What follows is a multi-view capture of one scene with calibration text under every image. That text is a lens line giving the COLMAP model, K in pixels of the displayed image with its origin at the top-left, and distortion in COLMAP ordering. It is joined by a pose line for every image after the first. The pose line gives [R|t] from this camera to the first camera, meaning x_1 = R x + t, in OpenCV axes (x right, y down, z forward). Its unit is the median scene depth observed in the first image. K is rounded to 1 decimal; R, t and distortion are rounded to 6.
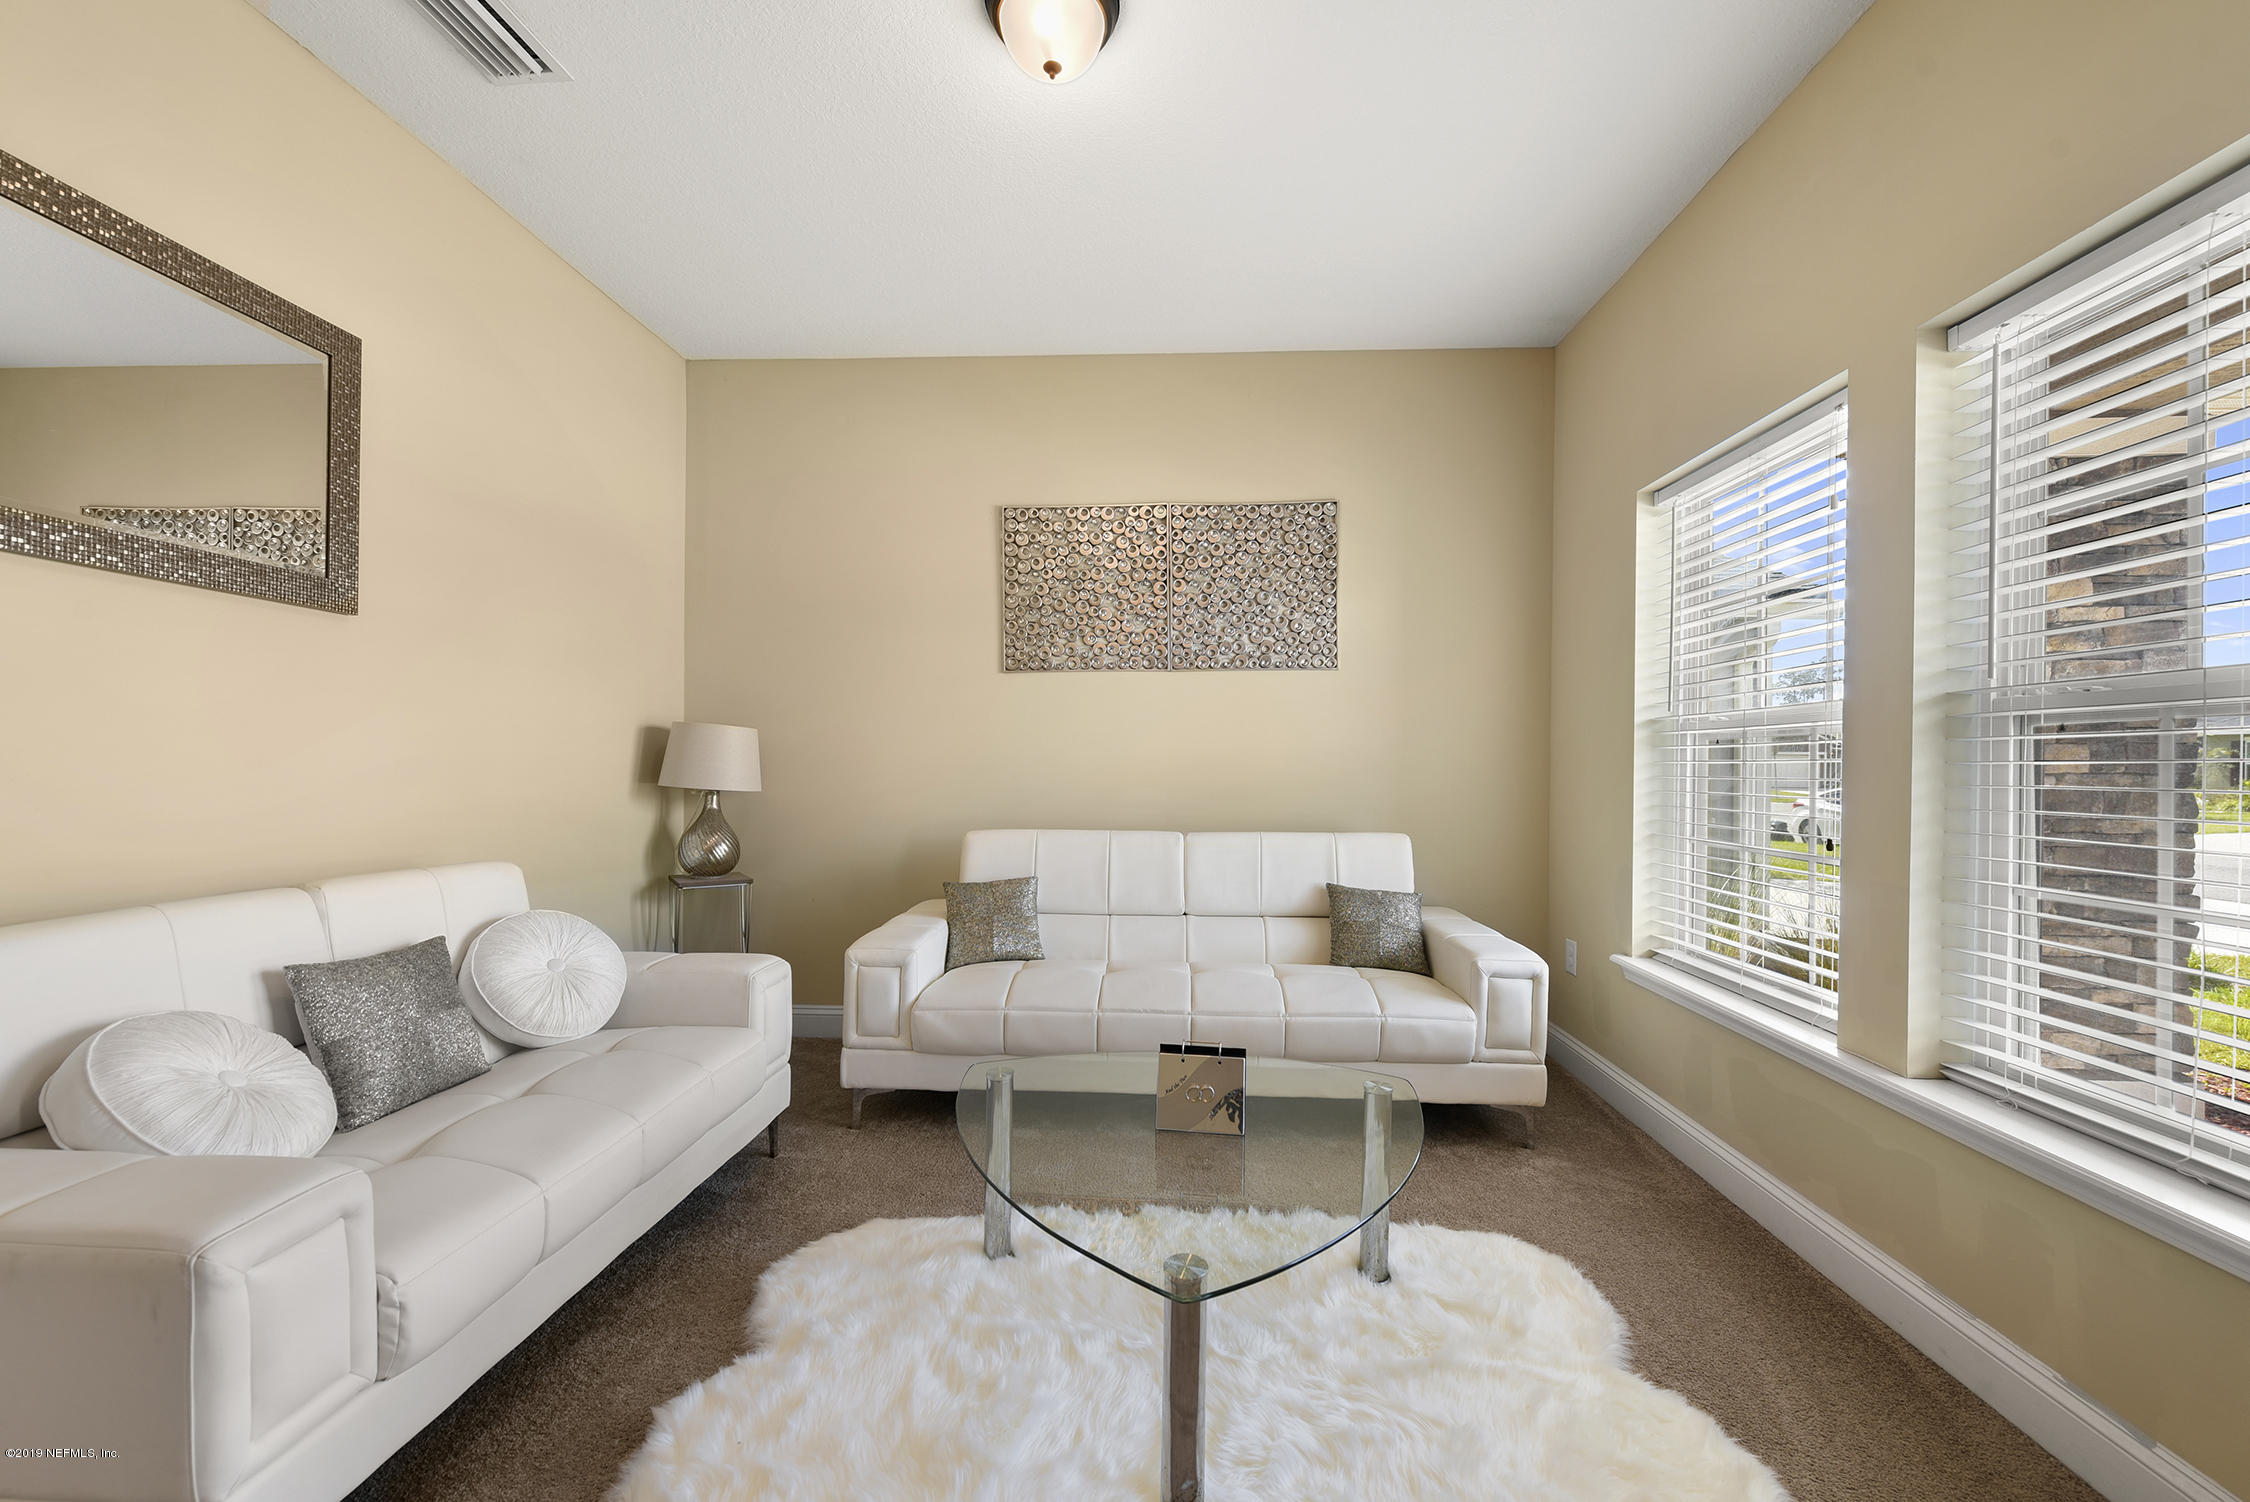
lens RADIAL K [[895.8, 0, 1124.4], [0, 895.8, 766.6], [0, 0, 1]] dist [-0.005586, -0.001448]
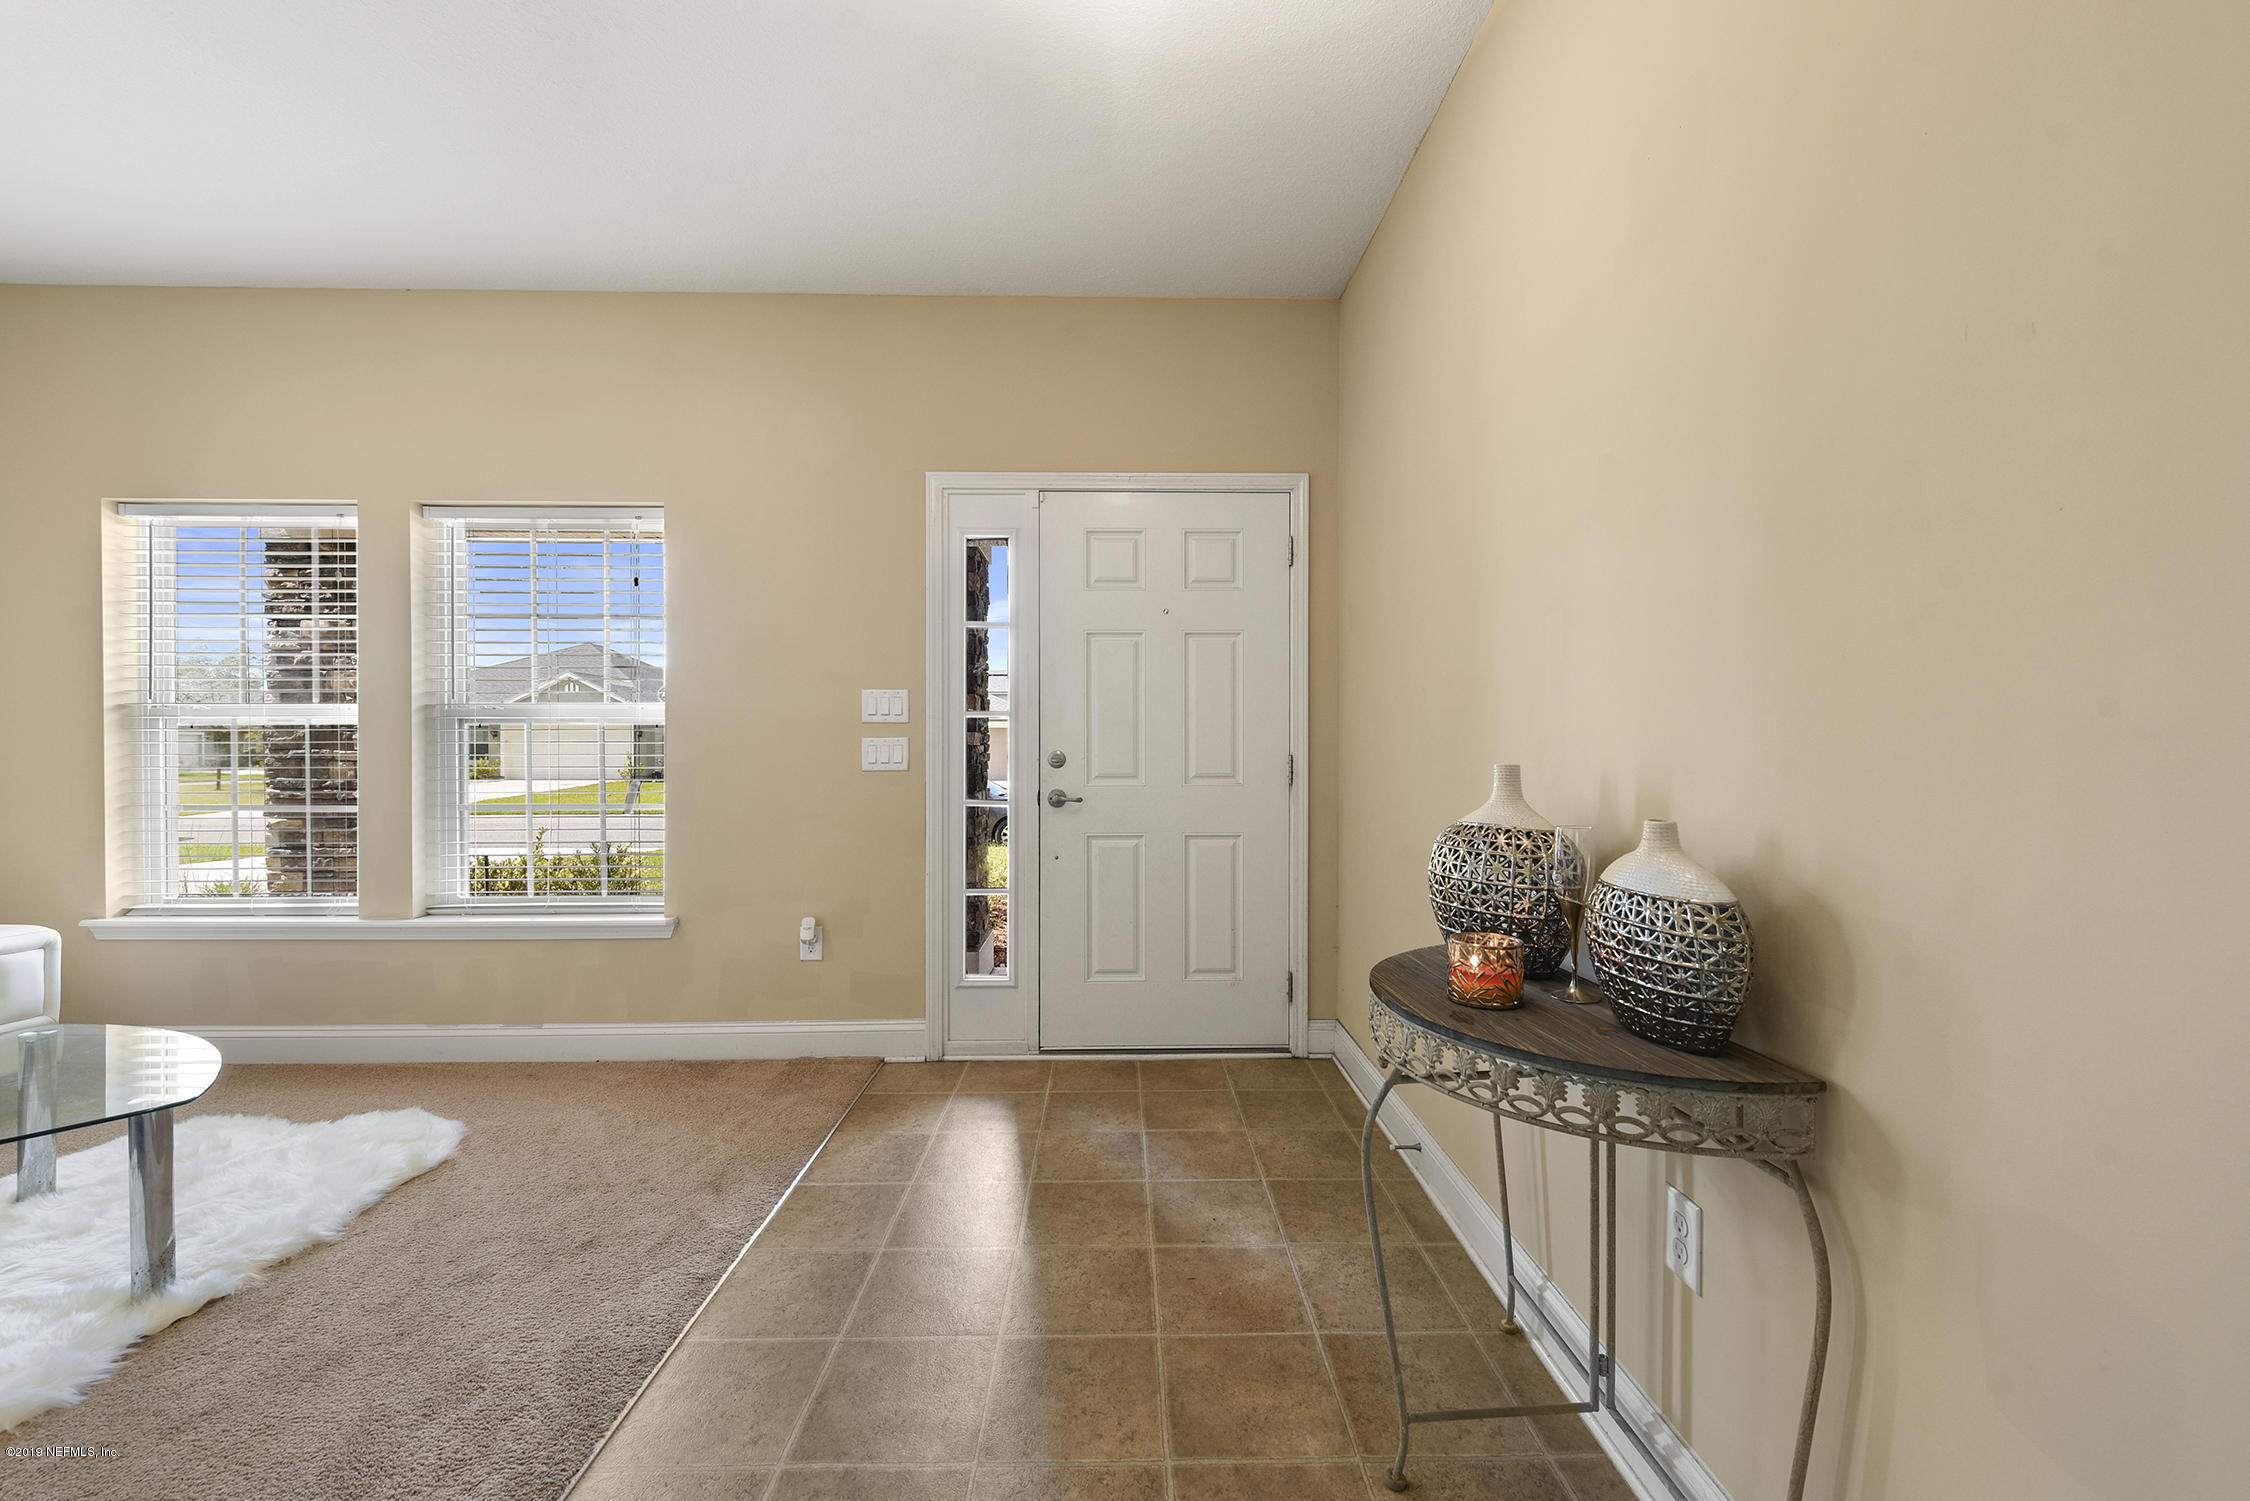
lens RADIAL K [[895.8, 0, 1126.7], [0, 895.8, 749.1], [0, 0, 1]] dist [-0.005586, -0.001448]
pose [[-0.071416, -0.014514, 0.997341, -0.681348], [0.004164, 0.999881, 0.014849, -0.008885], [-0.997438, 0.005214, -0.071347, -0.209322]]
